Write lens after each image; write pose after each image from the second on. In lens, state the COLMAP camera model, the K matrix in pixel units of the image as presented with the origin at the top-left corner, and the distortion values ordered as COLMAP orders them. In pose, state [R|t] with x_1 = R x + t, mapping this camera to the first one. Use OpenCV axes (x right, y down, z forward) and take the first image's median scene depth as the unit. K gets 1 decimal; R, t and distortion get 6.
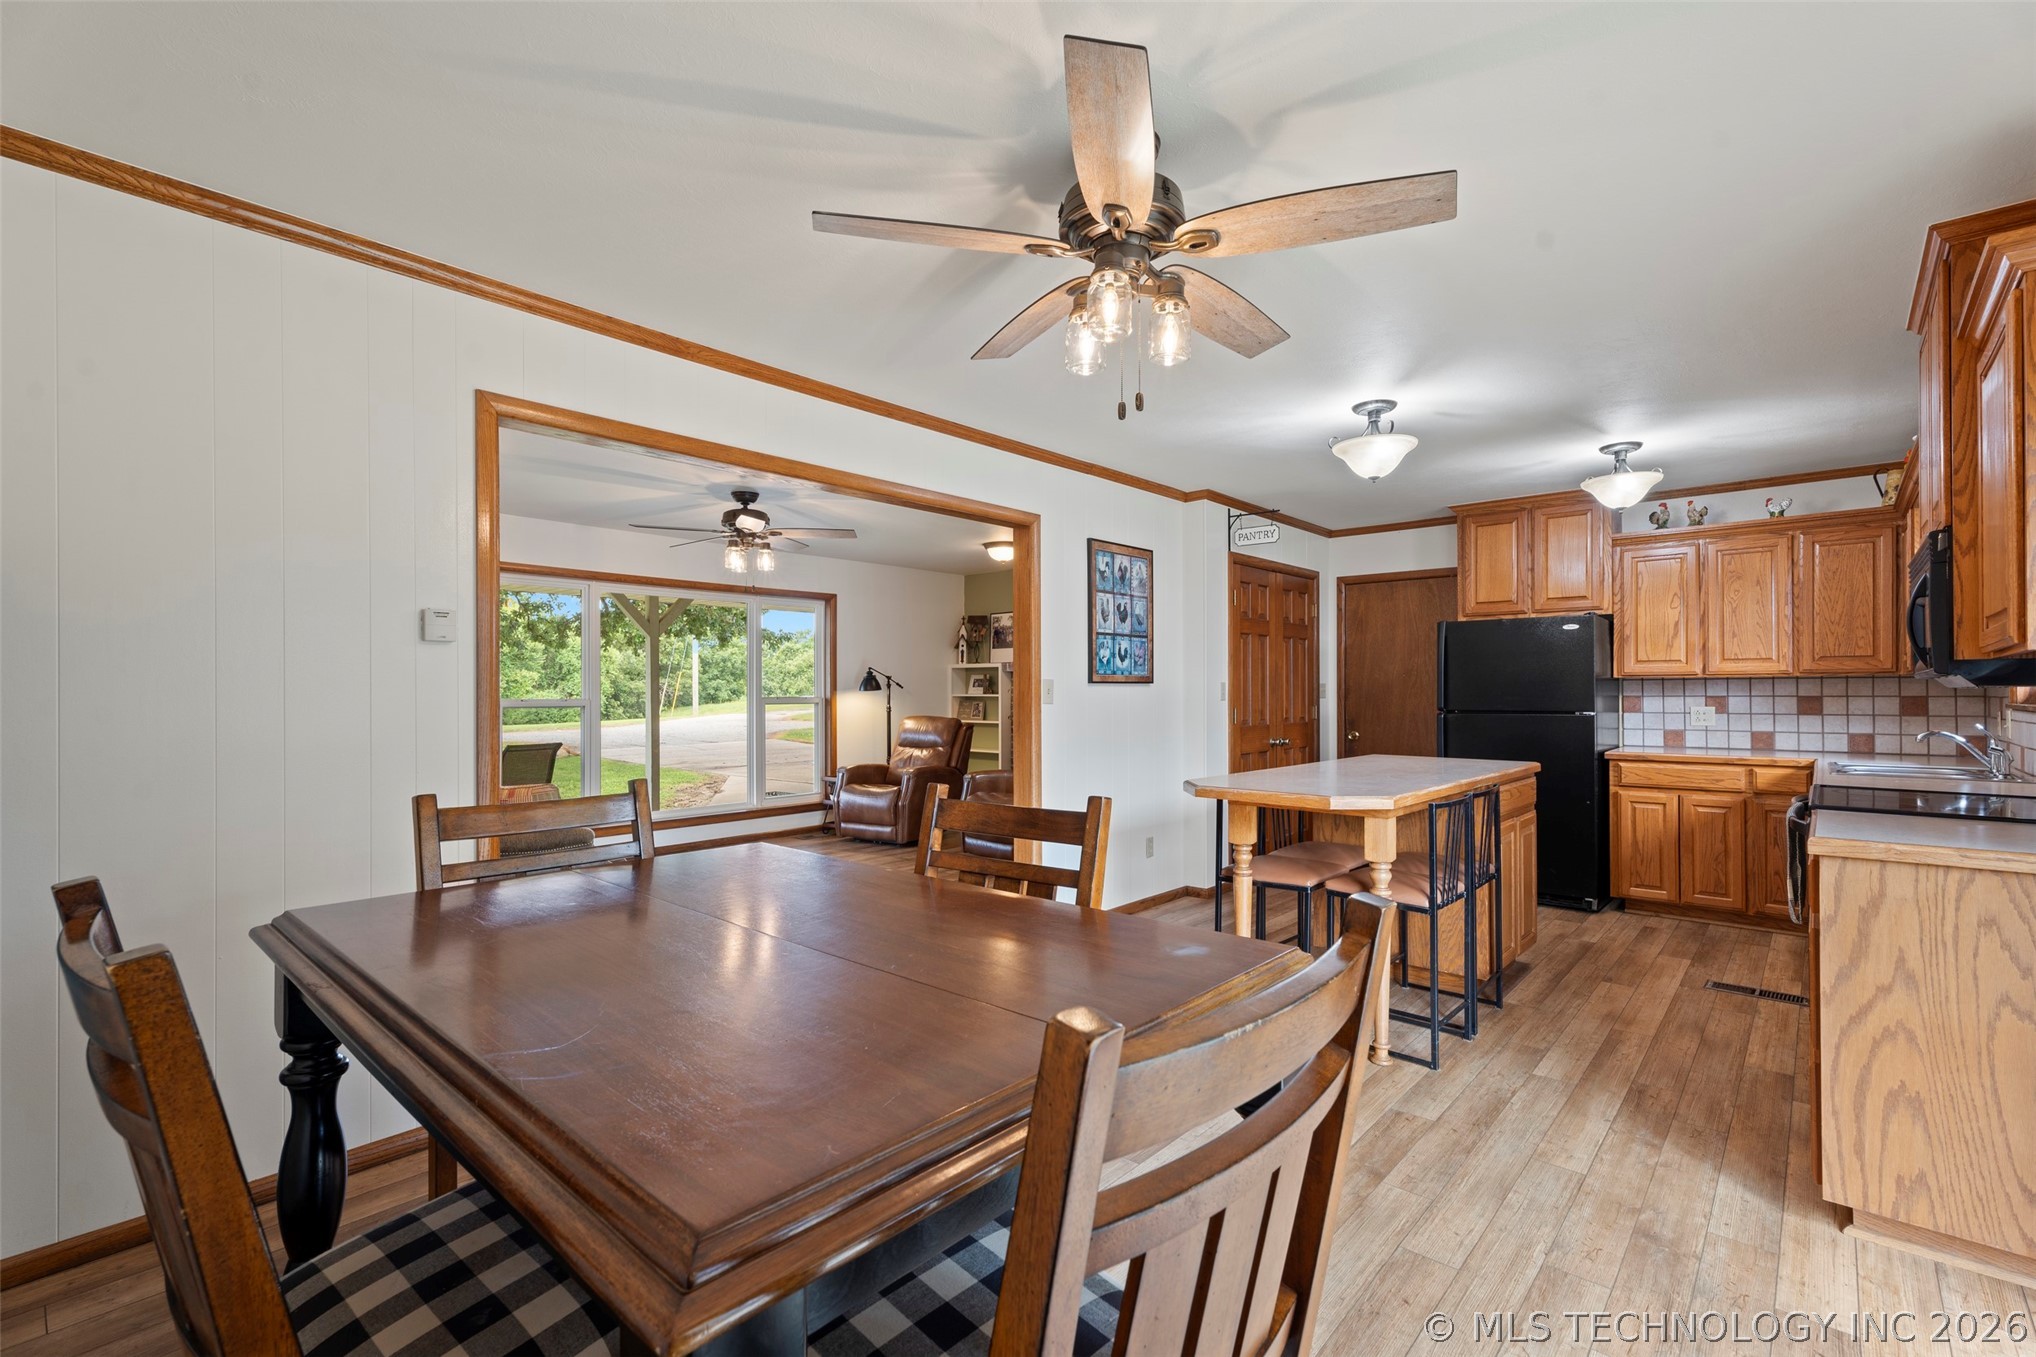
lens RADIAL K [[906.7, 0, 1023.8], [0, 906.7, 687.0], [0, 0, 1]] dist [0.010813, 0.000187]
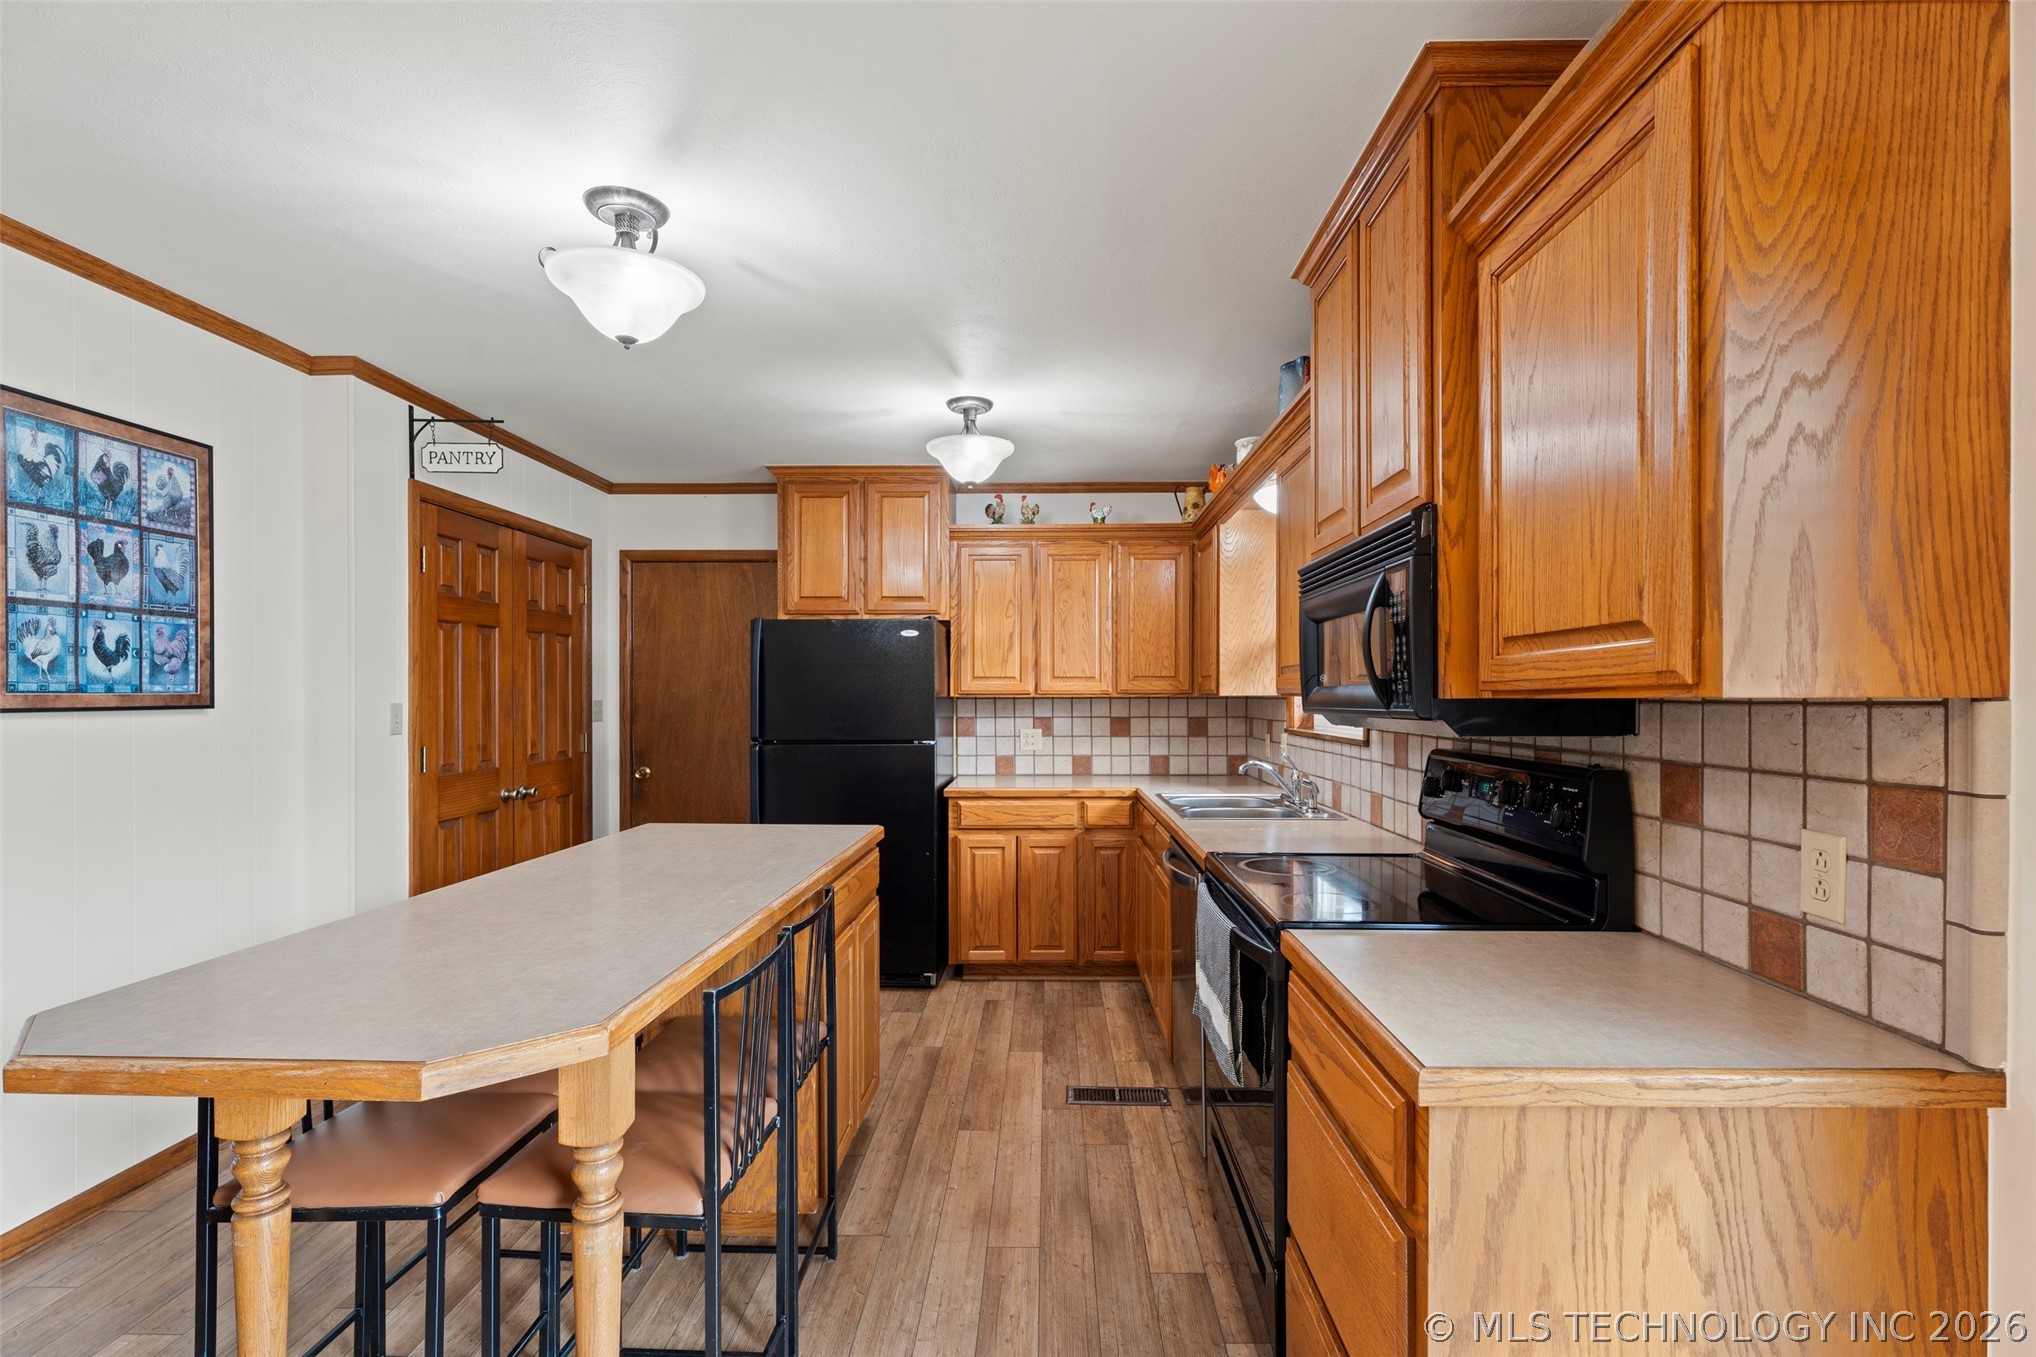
lens RADIAL K [[934.9, 0, 1033.1], [0, 934.9, 700.1], [0, 0, 1]] dist [-0.000140, 0.000287]
pose [[0.761303, -0.002319, 0.648392, 0.159554], [-0.004279, 0.999954, 0.008600, -0.015897], [-0.648382, -0.009322, 0.761258, 0.319110]]
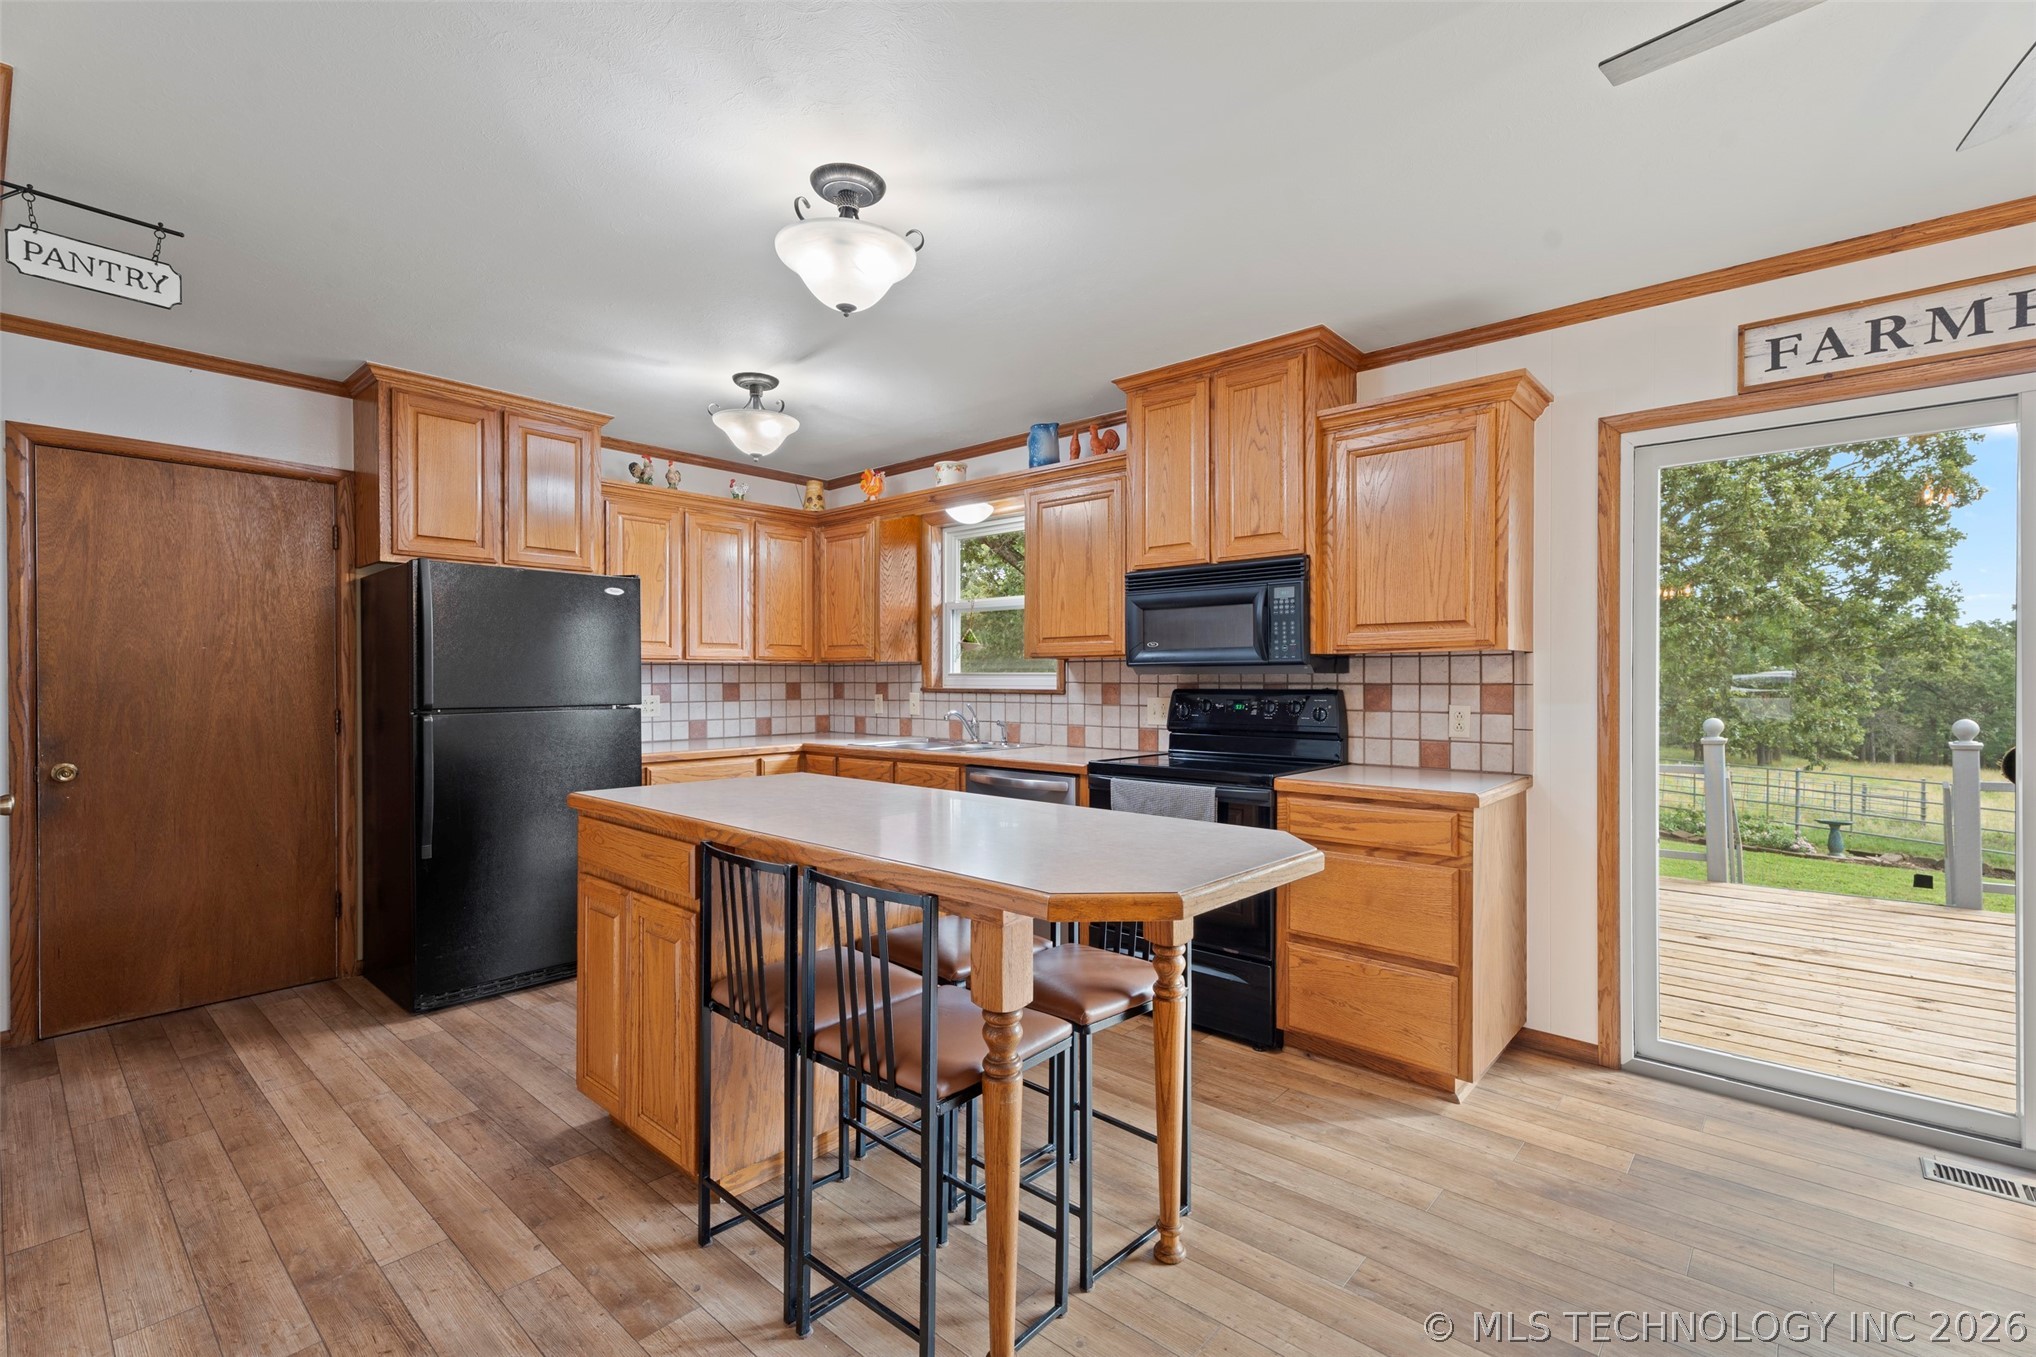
lens RADIAL K [[903.1, 0, 1032.1], [0, 903.1, 682.0], [0, 0, 1]] dist [0.004614, 0.000660]
pose [[-0.012474, -0.003123, 0.999917, -0.147935], [-0.004247, 0.999986, 0.003071, 0.004560], [-0.999913, -0.004209, -0.012487, 0.683744]]
